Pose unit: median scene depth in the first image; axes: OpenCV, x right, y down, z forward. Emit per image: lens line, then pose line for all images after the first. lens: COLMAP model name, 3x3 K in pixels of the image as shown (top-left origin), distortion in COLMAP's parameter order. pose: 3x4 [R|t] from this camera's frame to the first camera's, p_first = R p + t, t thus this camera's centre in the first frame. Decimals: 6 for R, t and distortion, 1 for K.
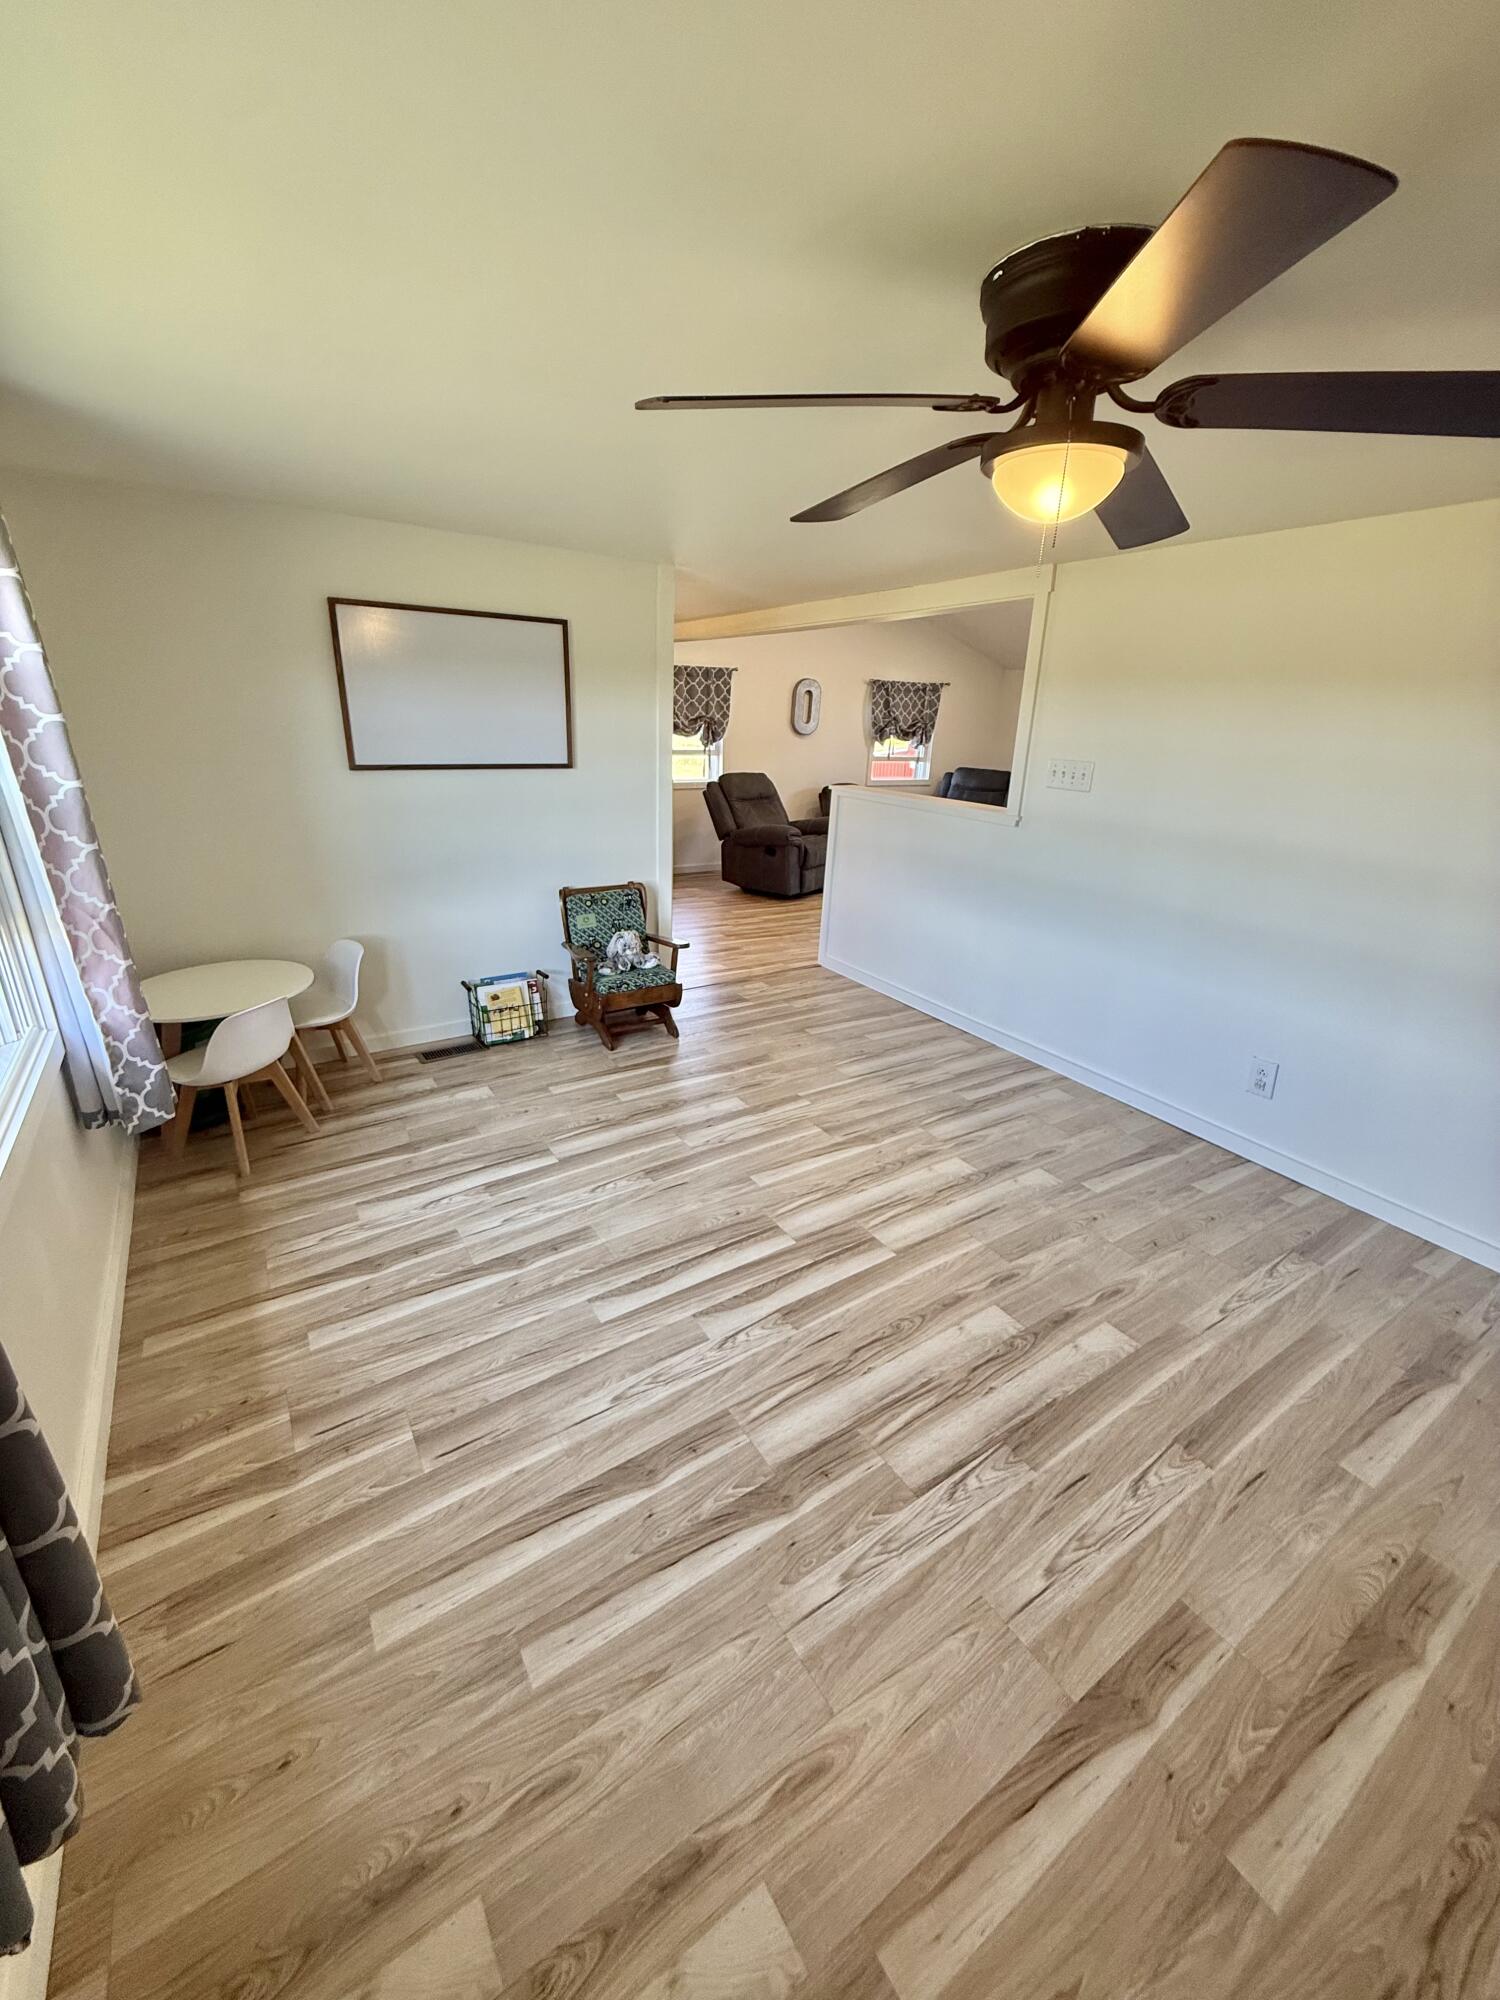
lens RADIAL K [[795.5, 0, 749.5], [0, 795.5, 999.0], [0, 0, 1]] dist [-0.001619, 0.000330]
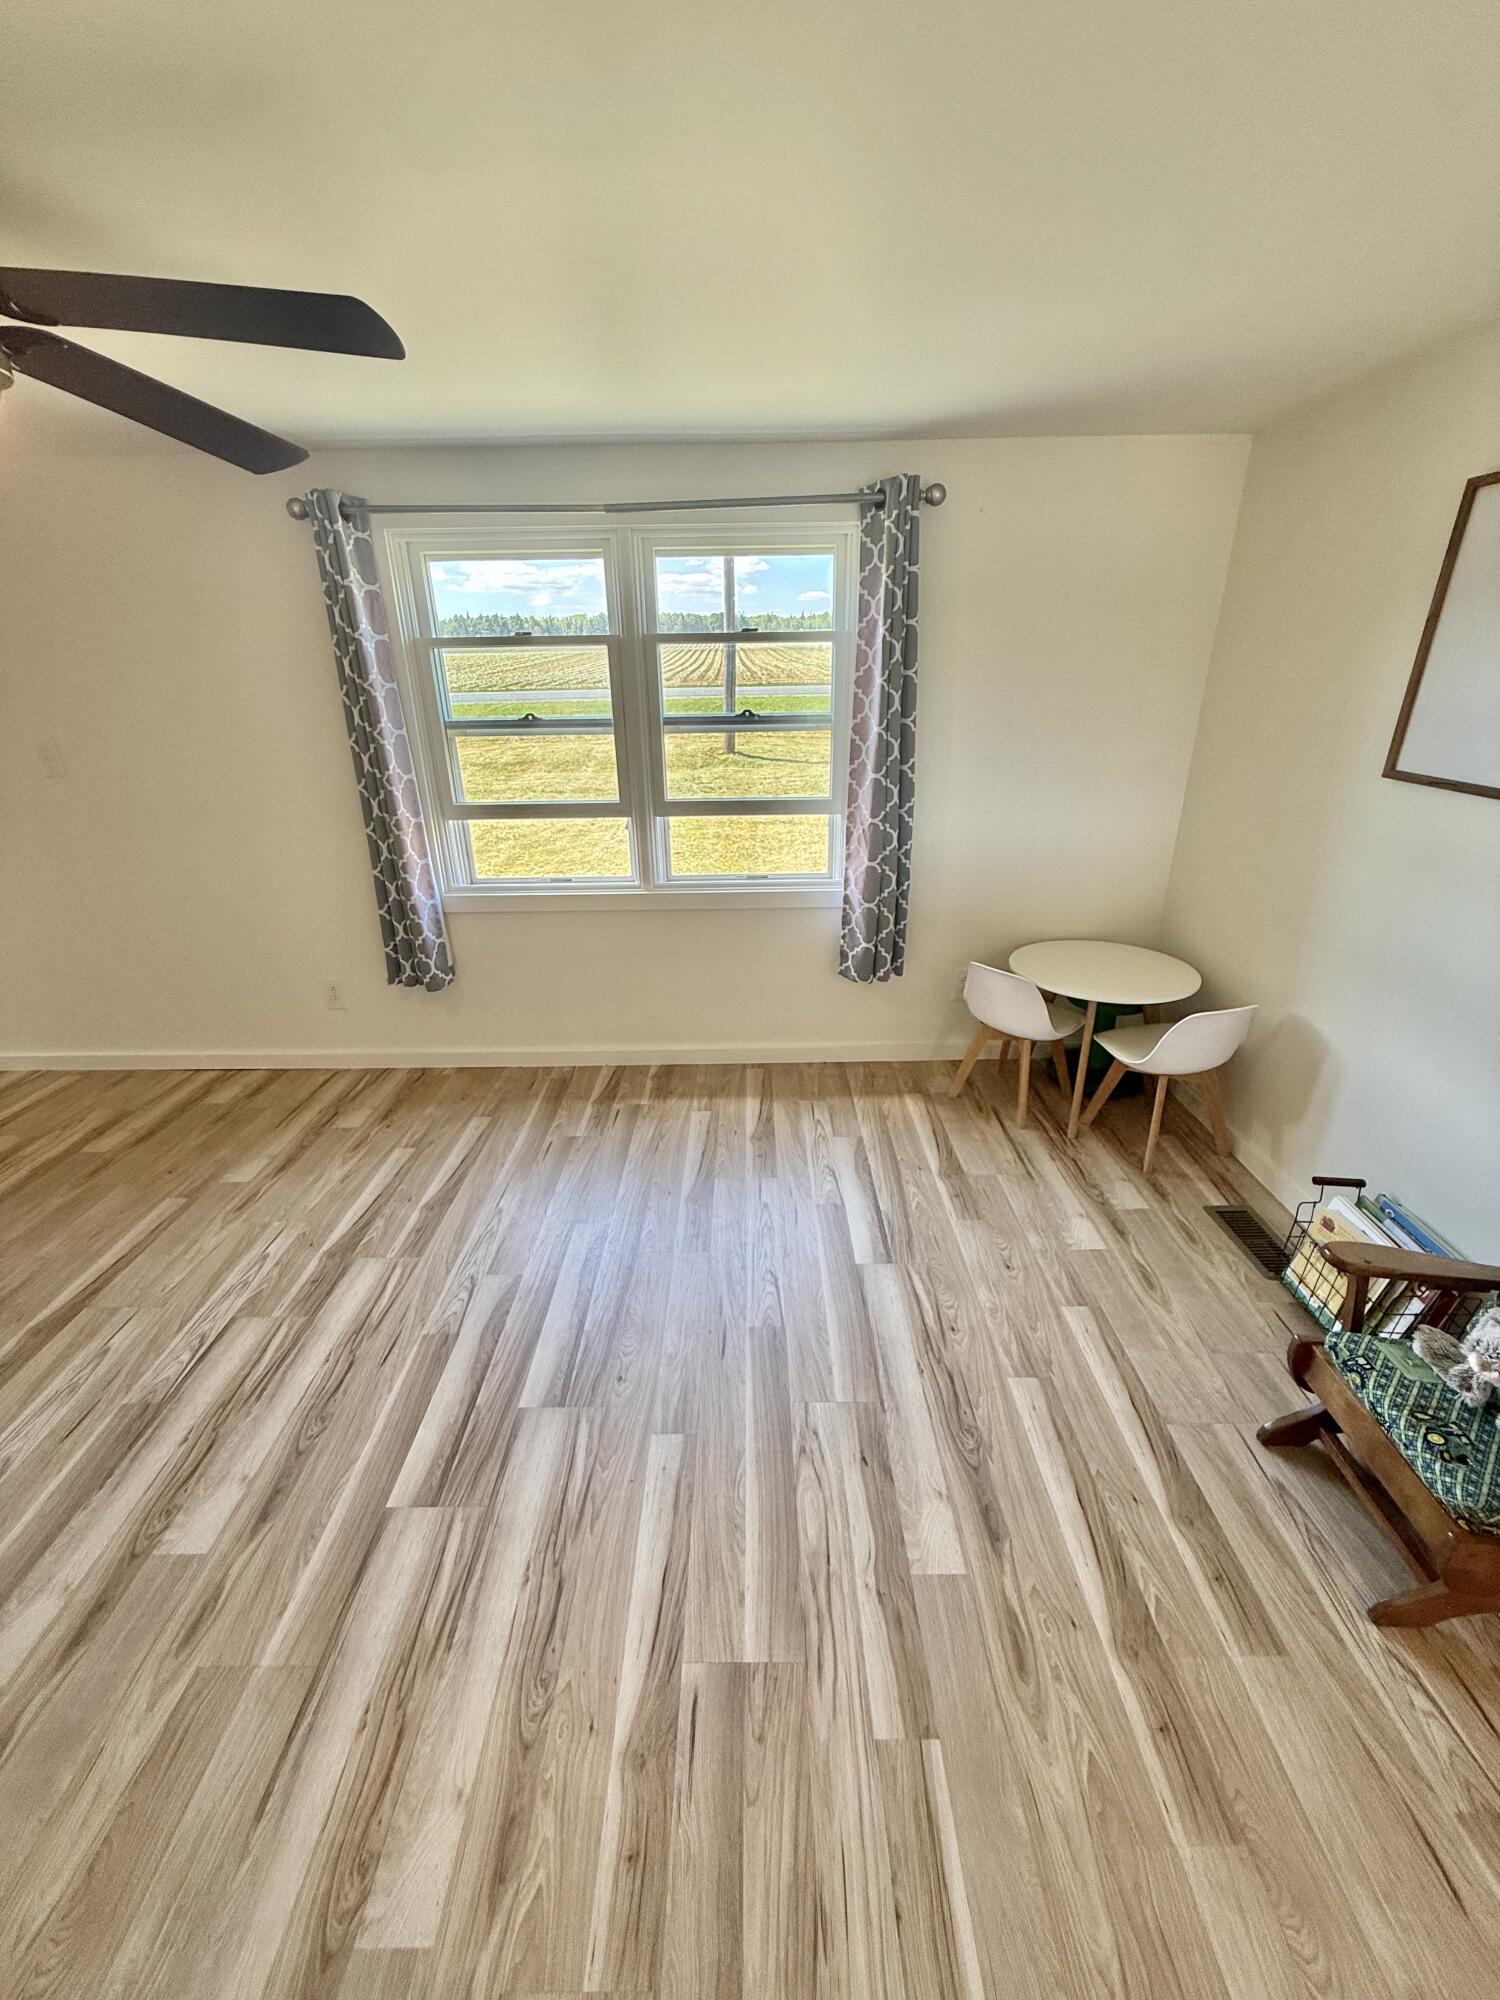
lens RADIAL K [[795.5, 0, 750.2], [0, 795.5, 998.6], [0, 0, 1]] dist [-0.001619, 0.000330]
pose [[-0.544315, 0.308550, -0.780075, 0.380550], [-0.293337, 0.801189, 0.521584, -0.421241], [0.785922, 0.512731, -0.345590, 1.177740]]
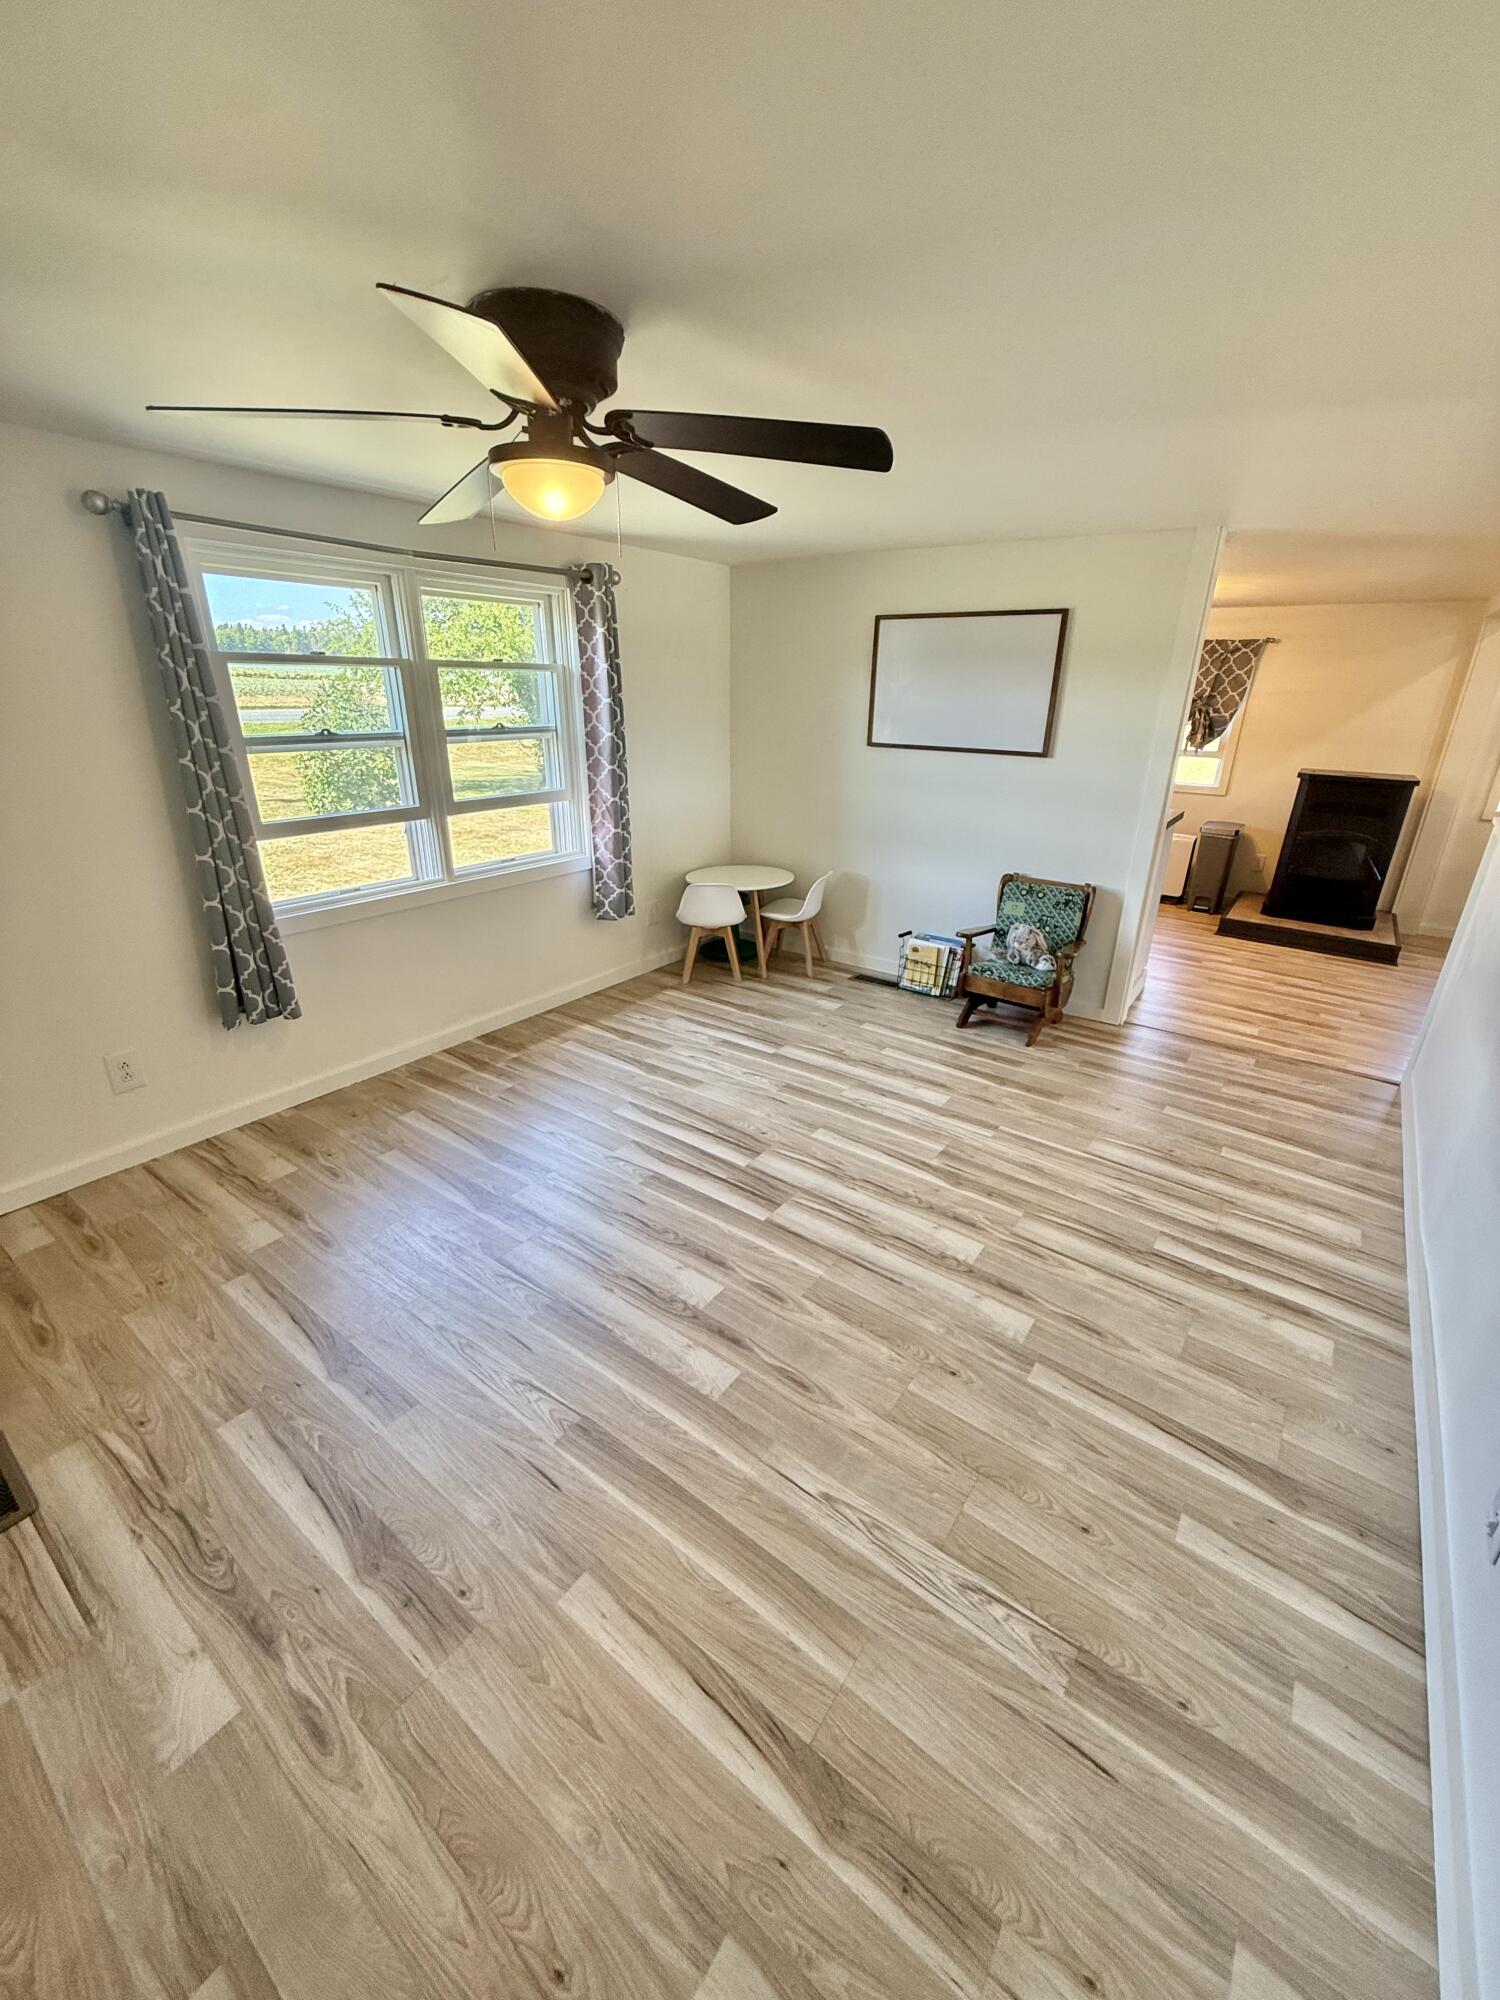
lens RADIAL K [[795.5, 0, 750.3], [0, 795.5, 998.6], [0, 0, 1]] dist [-0.001619, 0.000330]
pose [[0.349858, 0.314991, -0.882258, 0.932251], [-0.325016, 0.924092, 0.201043, -0.132702], [0.878615, 0.216411, 0.425679, 0.462485]]
